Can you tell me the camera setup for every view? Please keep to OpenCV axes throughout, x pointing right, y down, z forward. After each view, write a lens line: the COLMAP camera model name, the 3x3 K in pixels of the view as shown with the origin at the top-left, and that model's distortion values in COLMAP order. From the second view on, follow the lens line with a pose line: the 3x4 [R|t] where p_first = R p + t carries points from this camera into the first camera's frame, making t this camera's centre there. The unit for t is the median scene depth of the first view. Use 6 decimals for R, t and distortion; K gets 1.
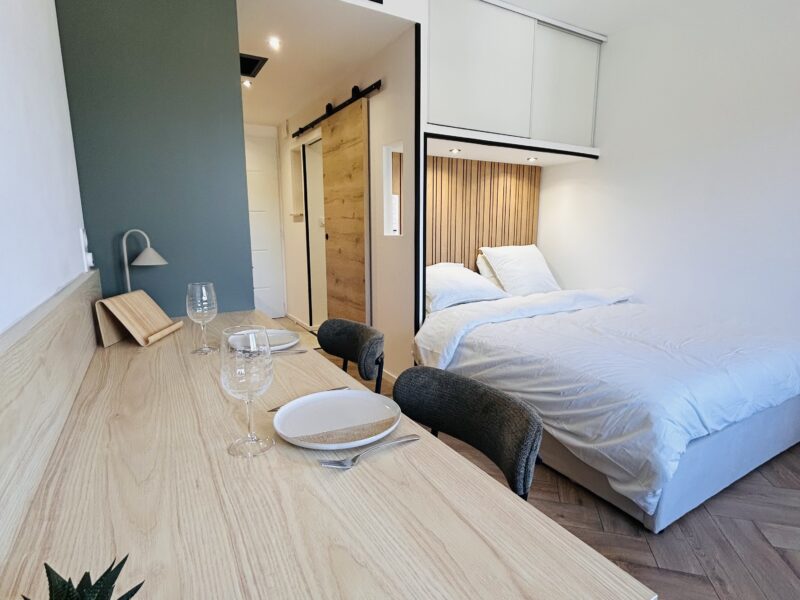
lens RADIAL K [[428.5, 0, 400.8], [0, 428.5, 301.2], [0, 0, 1]] dist [-0.003550, 0.002170]
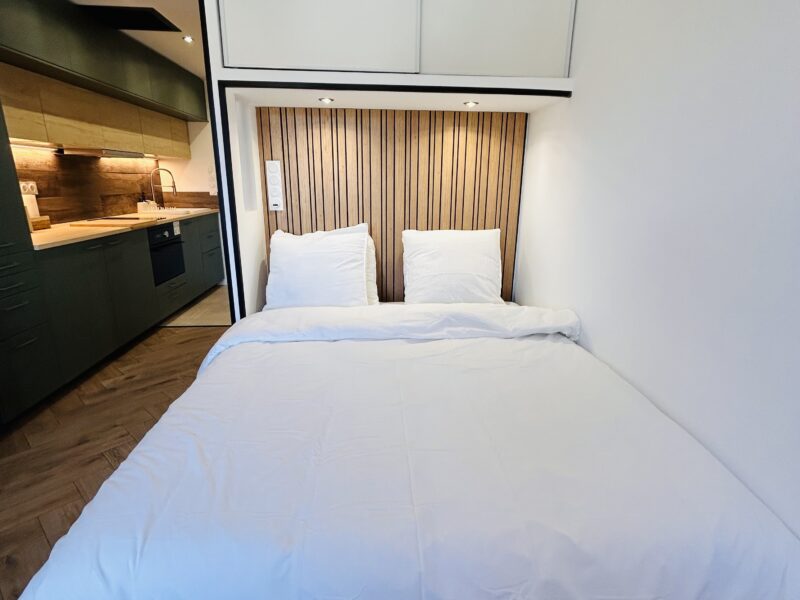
lens RADIAL K [[428.5, 0, 400.8], [0, 428.5, 301.2], [0, 0, 1]] dist [-0.003550, 0.002170]
pose [[0.892470, 0.132303, -0.431269, 0.539377], [-0.088908, 0.988861, 0.119372, -0.094898], [0.442258, -0.068193, 0.894292, 0.327832]]
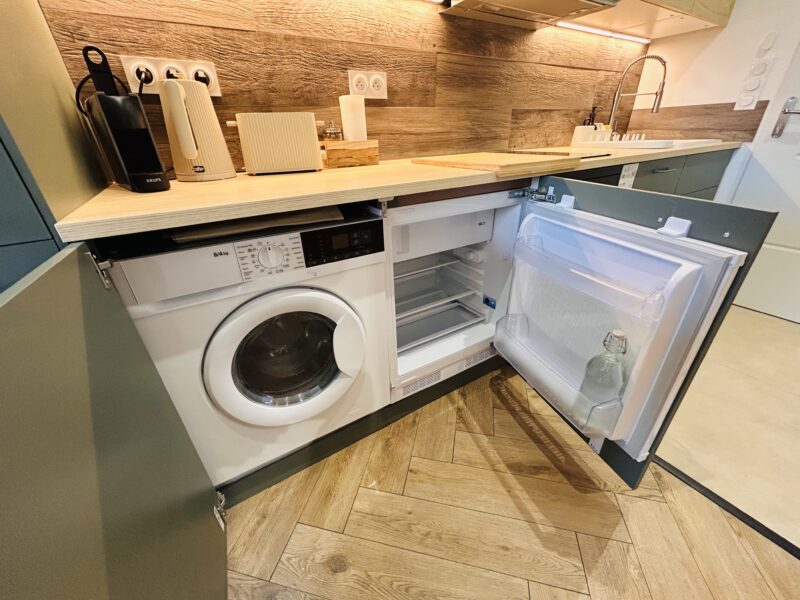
lens RADIAL K [[320.7, 0, 401.1], [0, 320.7, 298.9], [0, 0, 1]] dist [0.000343, -0.000114]
pose [[0.025764, 0.457595, -0.888788, -0.119553], [-0.142049, 0.881737, 0.449847, -0.106760], [0.989524, 0.114661, 0.087718, 0.817936]]
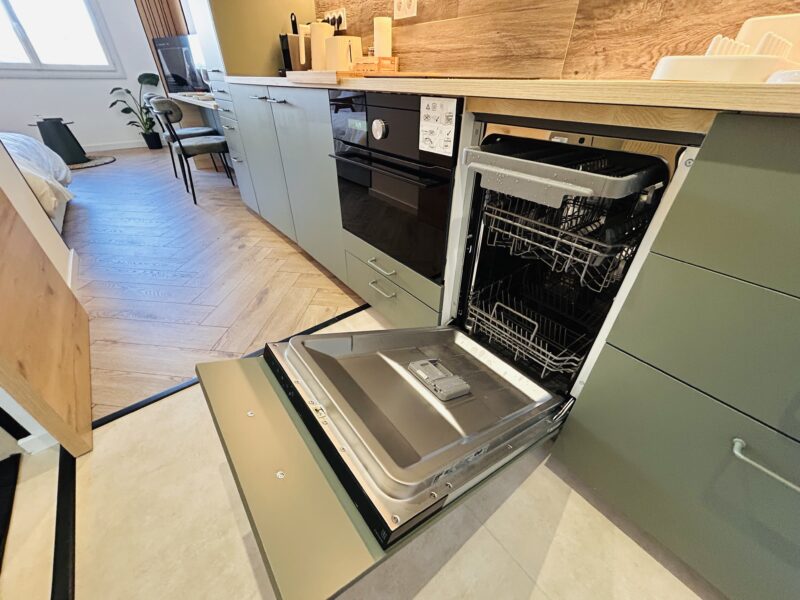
lens RADIAL K [[320.7, 0, 401.1], [0, 320.7, 298.9], [0, 0, 1]] dist [0.000343, -0.000114]
pose [[-0.989835, 0.074671, -0.121043, -0.459172], [-0.031756, 0.713557, 0.699877, -0.169632], [0.138631, 0.696606, -0.703932, 1.343297]]
